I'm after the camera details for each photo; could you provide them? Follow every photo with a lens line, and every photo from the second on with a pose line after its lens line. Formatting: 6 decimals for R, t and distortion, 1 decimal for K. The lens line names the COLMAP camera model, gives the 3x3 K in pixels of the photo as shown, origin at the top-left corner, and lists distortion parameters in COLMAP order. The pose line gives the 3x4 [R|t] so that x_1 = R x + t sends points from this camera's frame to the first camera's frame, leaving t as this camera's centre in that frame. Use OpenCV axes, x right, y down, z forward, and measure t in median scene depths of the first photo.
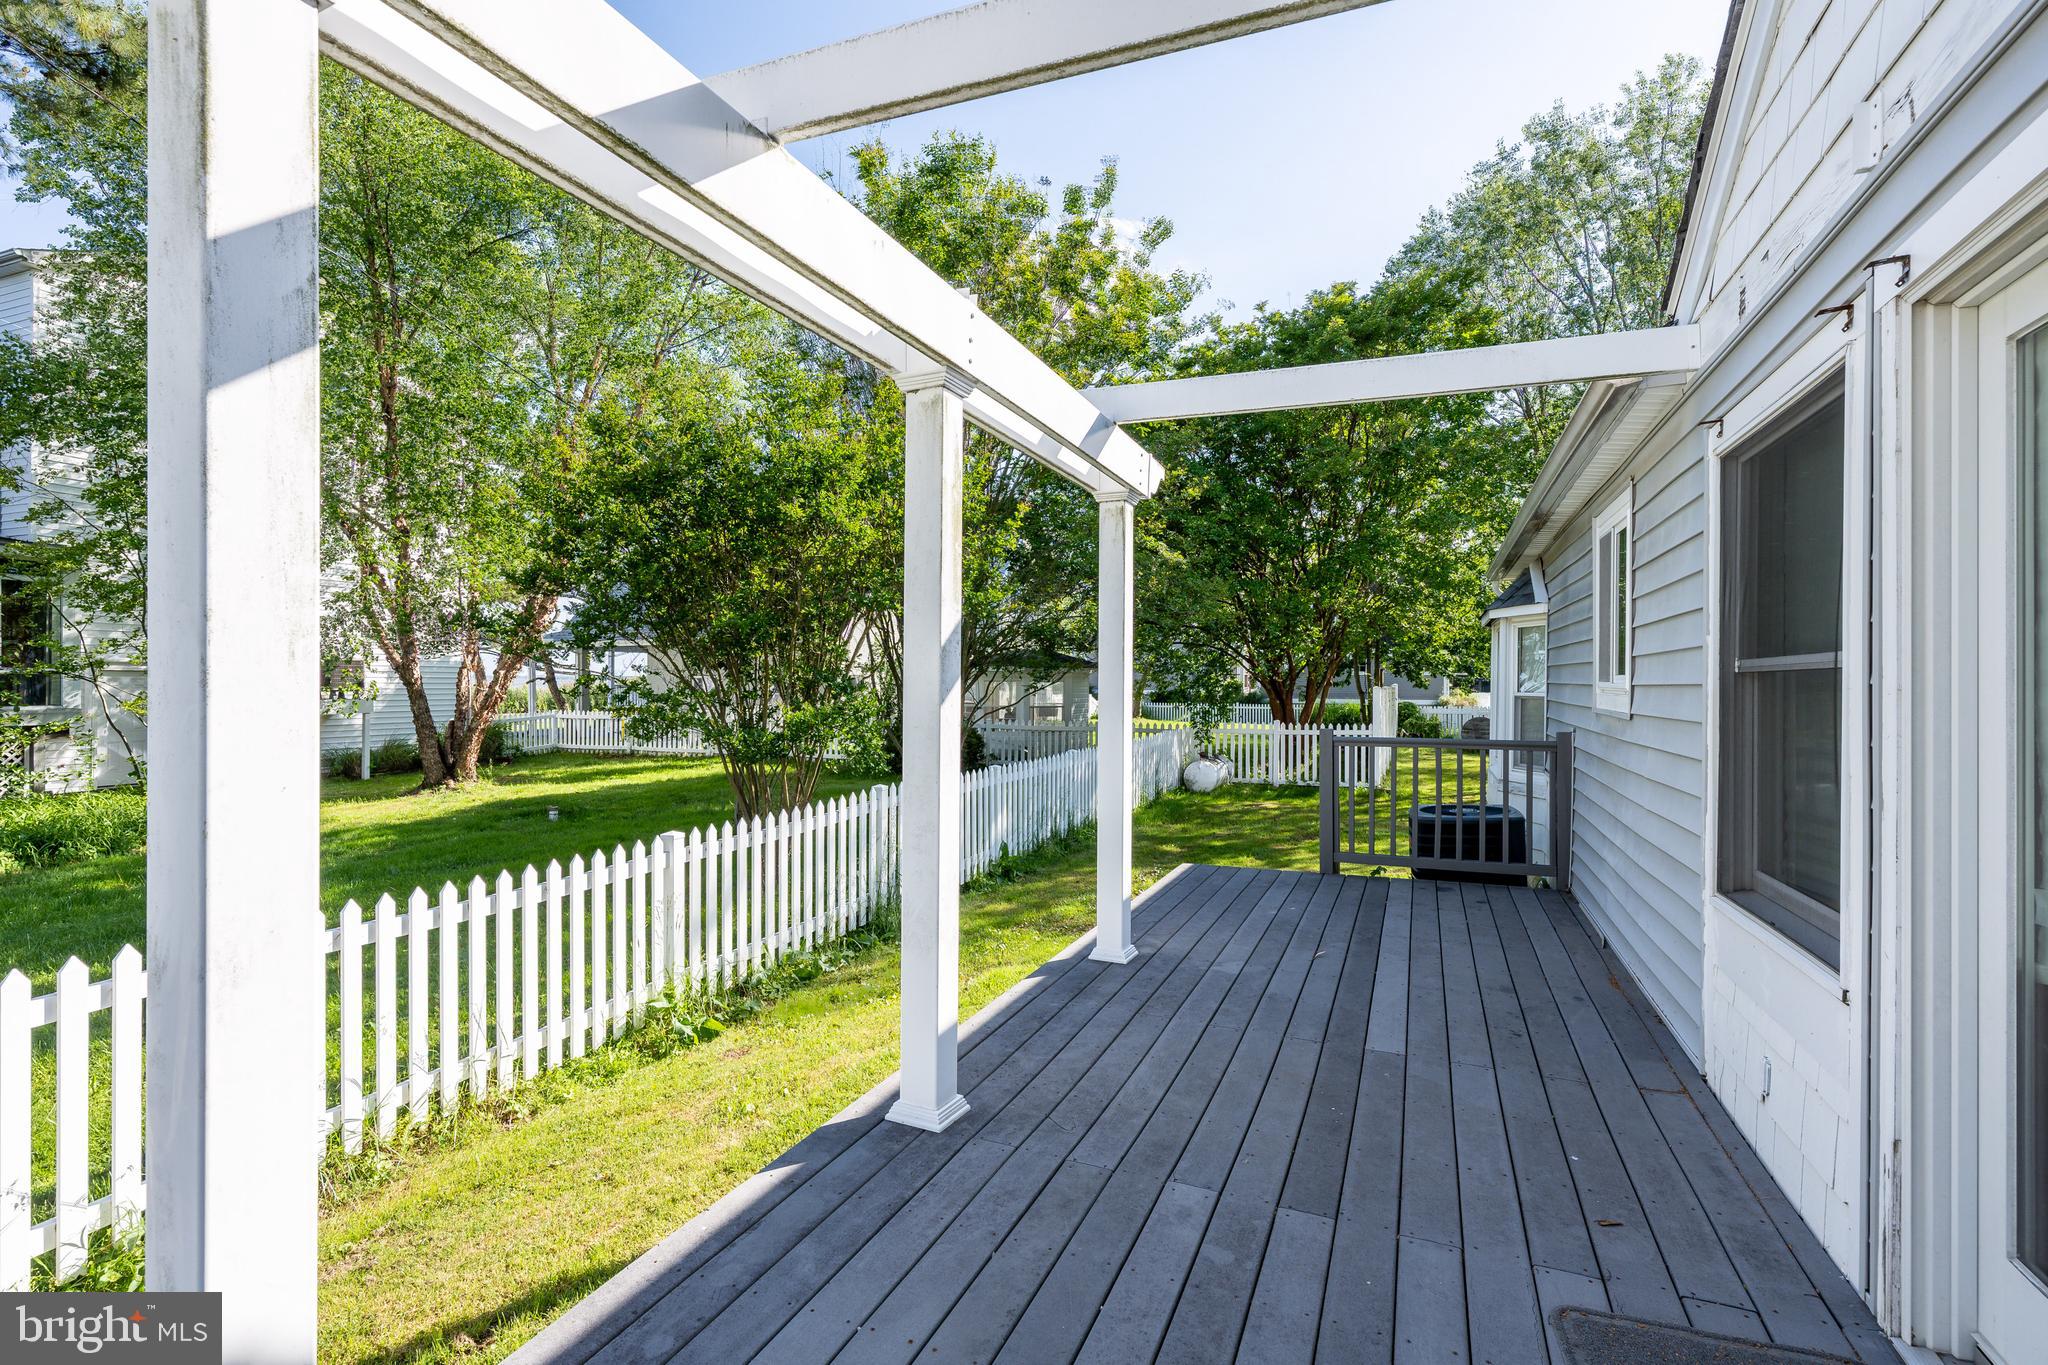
lens RADIAL K [[989.8, 0, 1024.0], [0, 989.8, 682.5], [0, 0, 1]] dist [-0.001524, -0.000254]
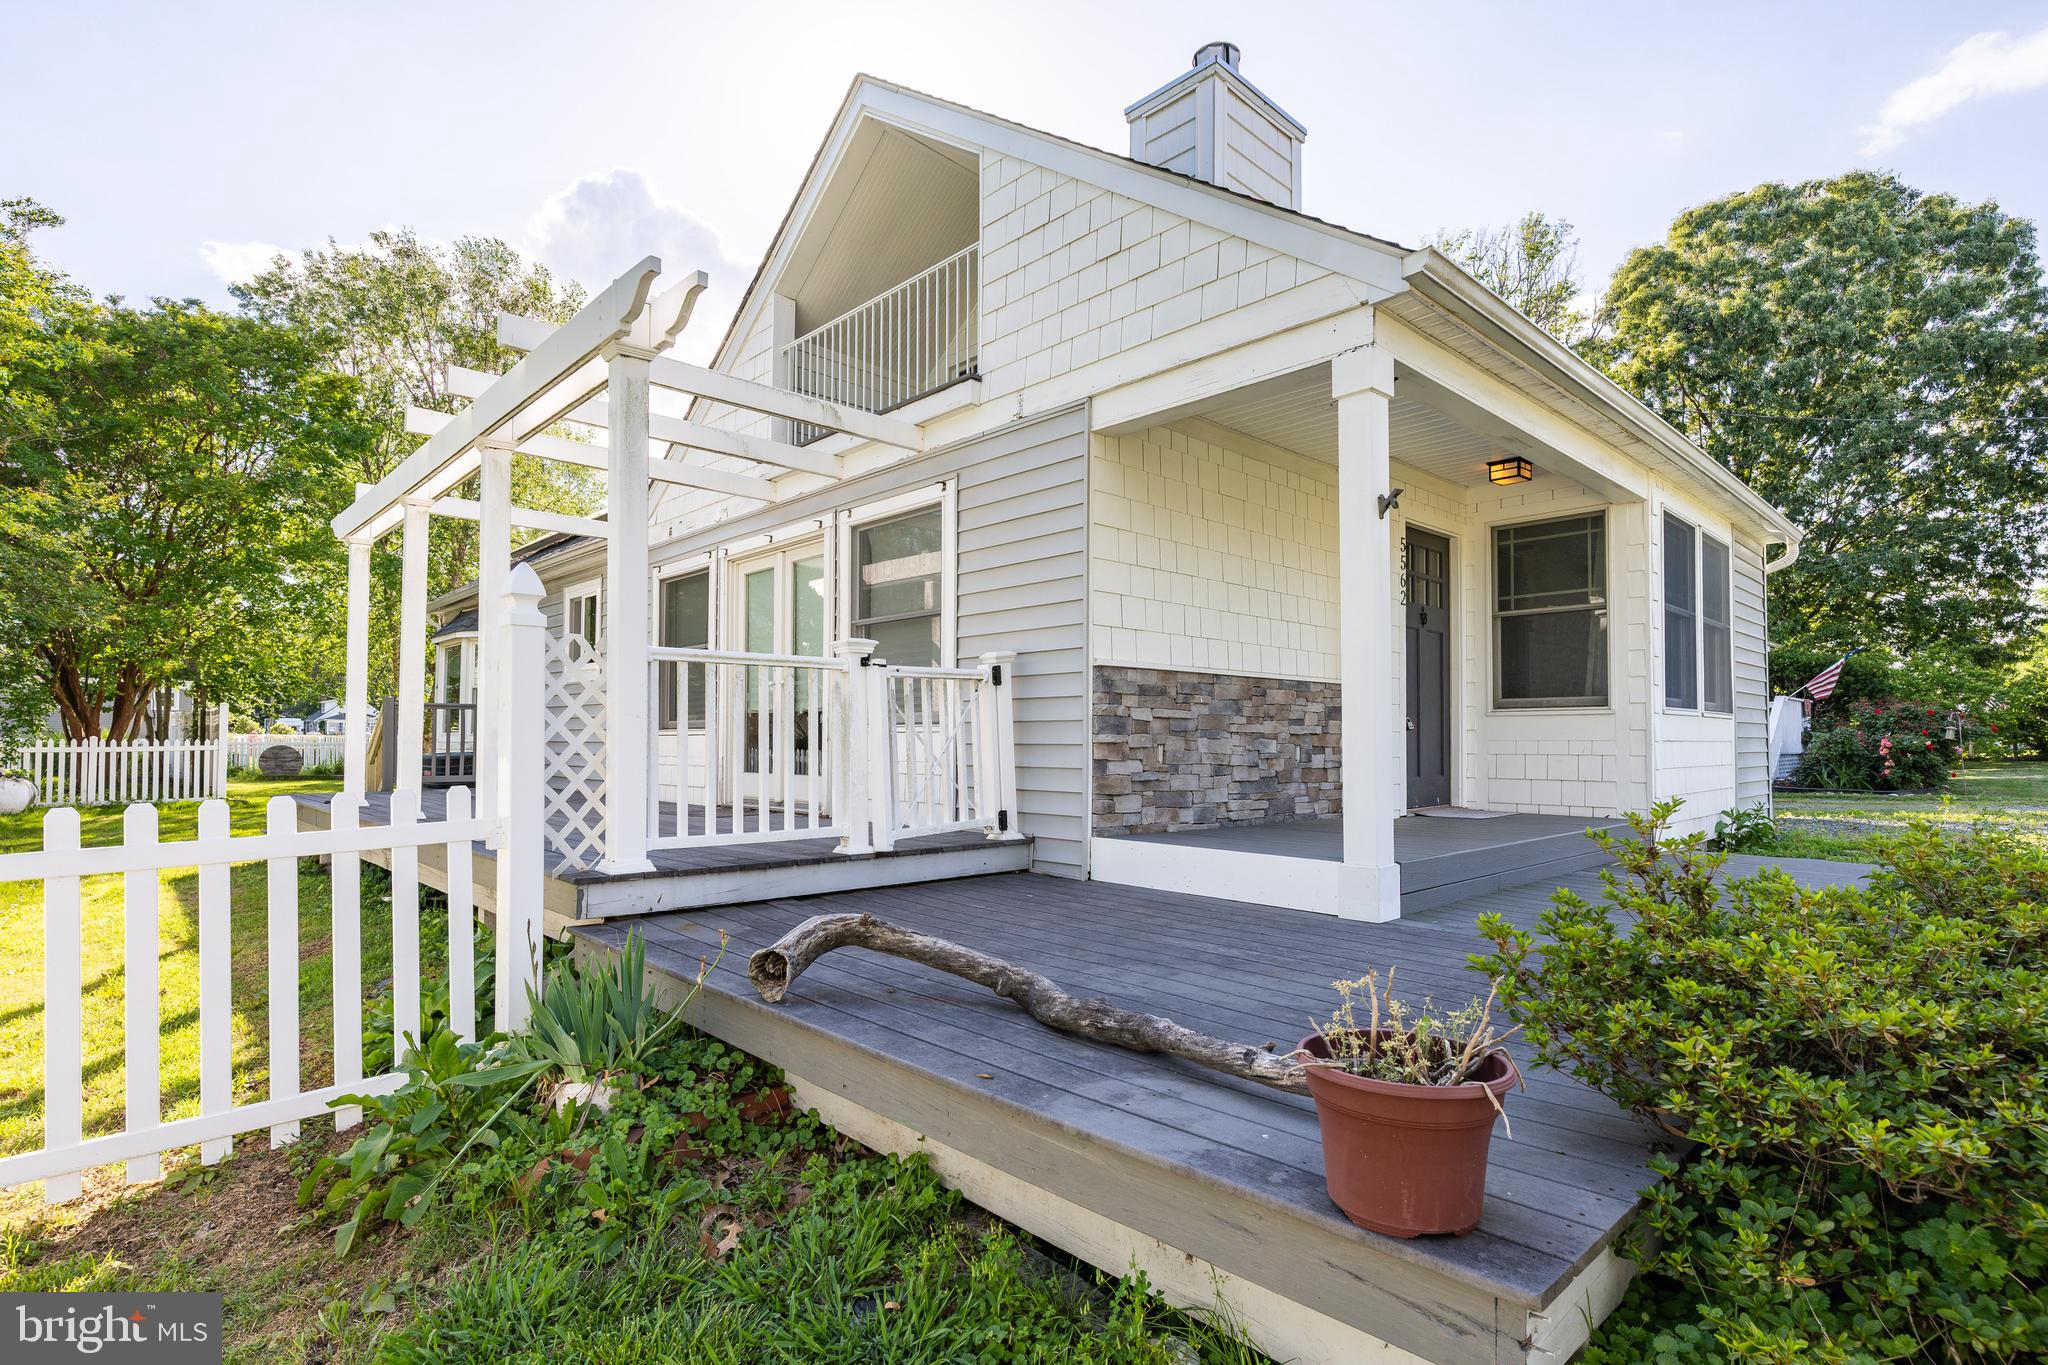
lens RADIAL K [[989.8, 0, 1024.0], [0, 989.8, 682.5], [0, 0, 1]] dist [-0.001524, -0.000254]
pose [[0.418393, 0.056568, 0.906503, -0.238923], [-0.007429, 0.998238, -0.058863, 0.040292], [-0.908236, 0.017893, 0.418076, -0.194997]]
